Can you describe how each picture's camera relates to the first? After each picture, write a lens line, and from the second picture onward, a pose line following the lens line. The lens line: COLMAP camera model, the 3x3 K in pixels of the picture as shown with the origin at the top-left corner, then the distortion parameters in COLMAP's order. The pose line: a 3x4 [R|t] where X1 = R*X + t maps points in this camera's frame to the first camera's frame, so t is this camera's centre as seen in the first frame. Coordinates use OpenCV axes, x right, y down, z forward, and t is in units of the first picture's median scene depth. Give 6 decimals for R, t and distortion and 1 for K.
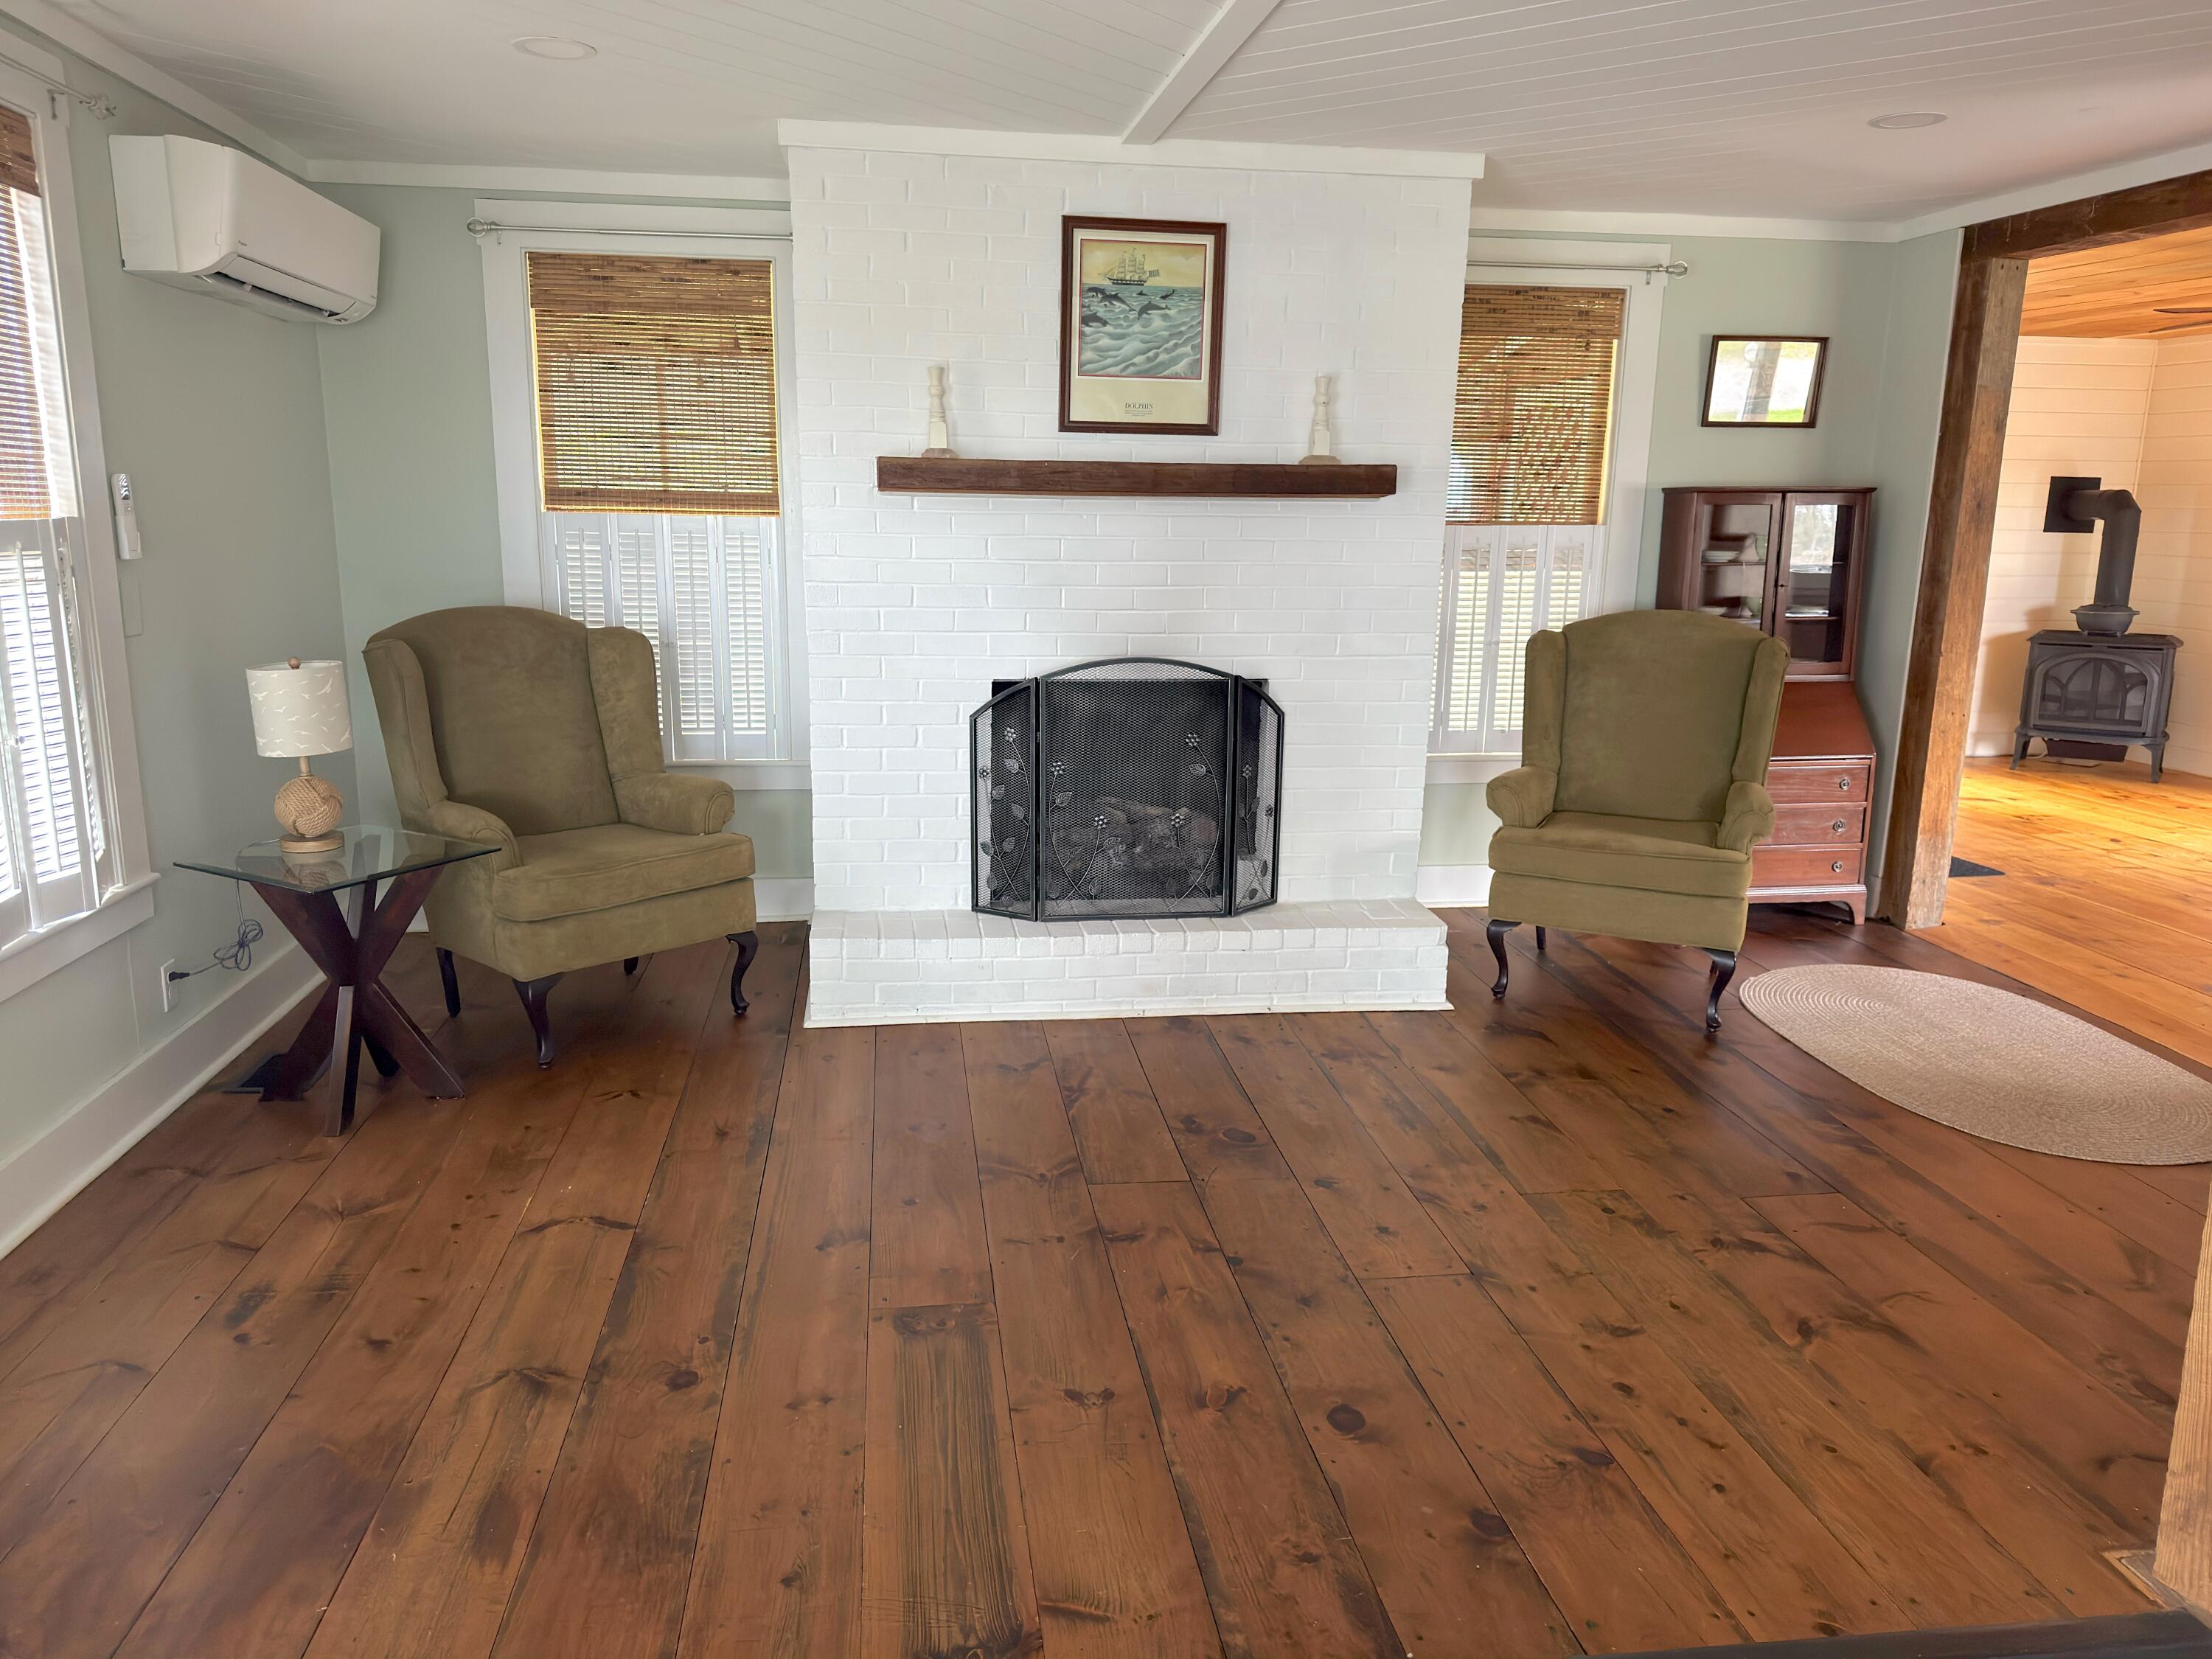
lens RADIAL K [[1553.0, 0, 1047.1], [0, 1553.0, 820.2], [0, 0, 1]] dist [0.027696, -0.022652]
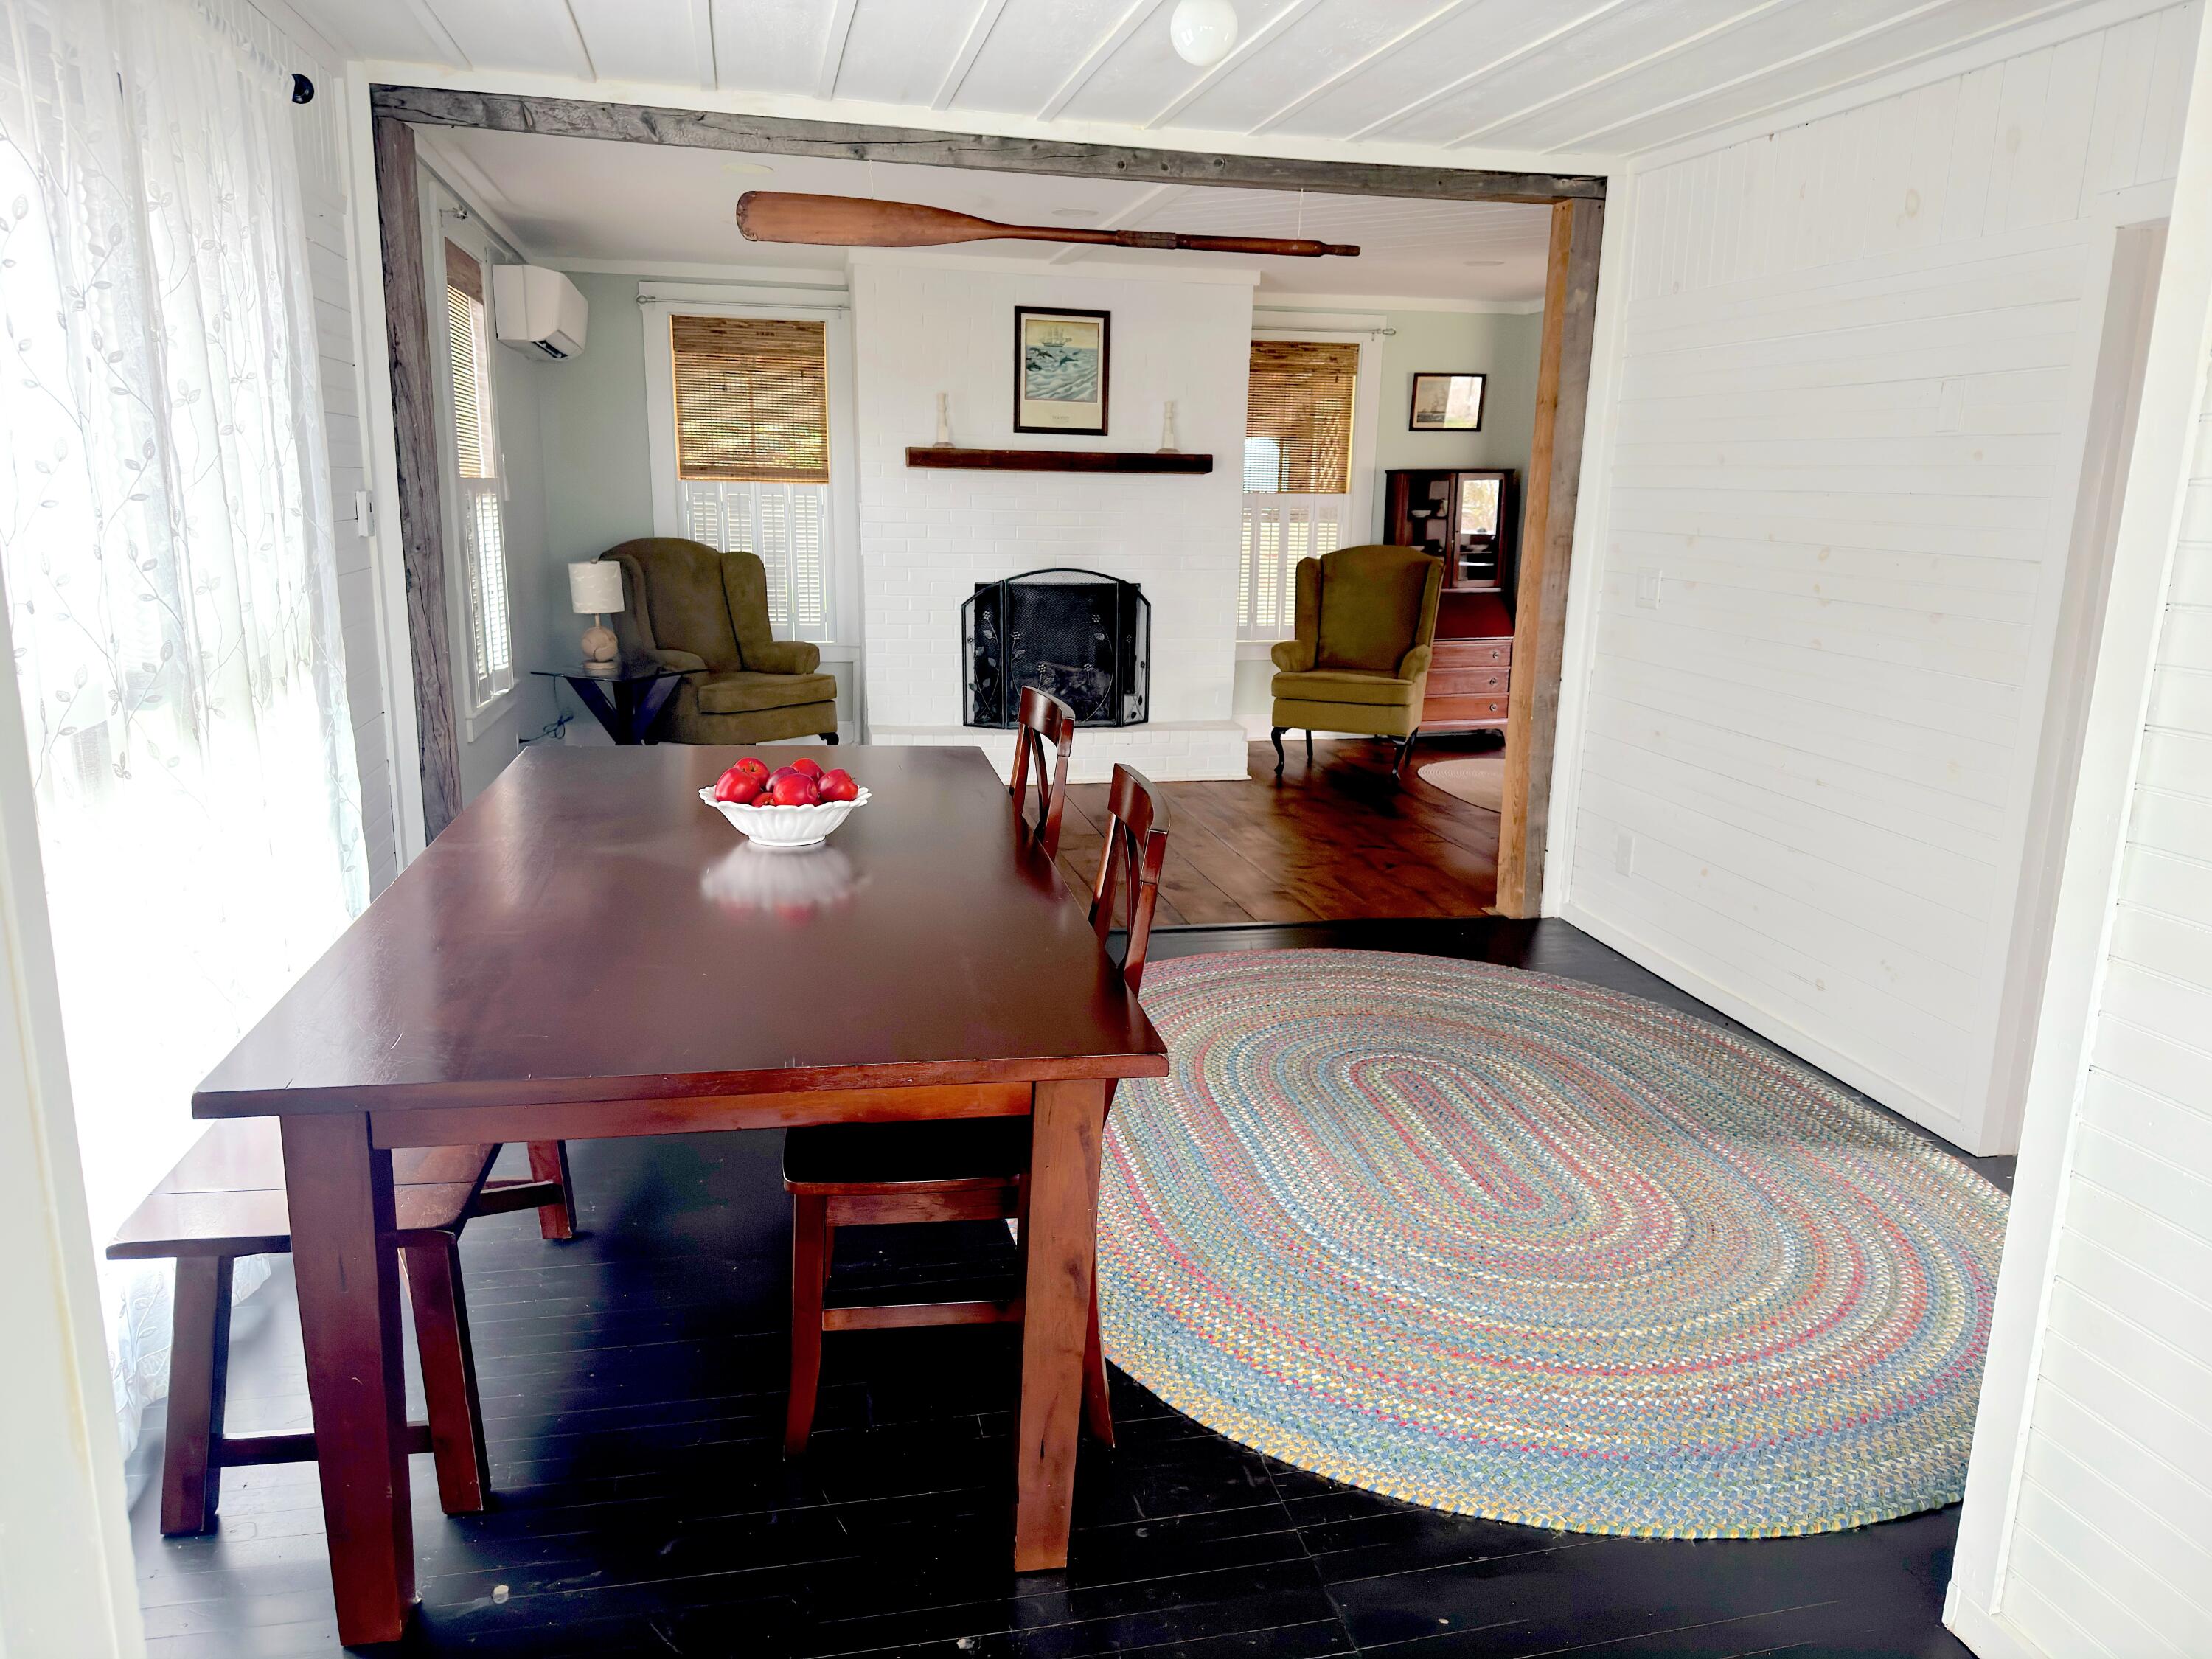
lens RADIAL K [[1553.0, 0, 1099.9], [0, 1553.0, 838.3], [0, 0, 1]] dist [0.027696, -0.022652]
pose [[0.994133, -0.019675, 0.106358, -0.080925], [0.017441, 0.999608, 0.021900, 0.142068], [-0.106748, -0.019917, 0.994087, -0.640074]]
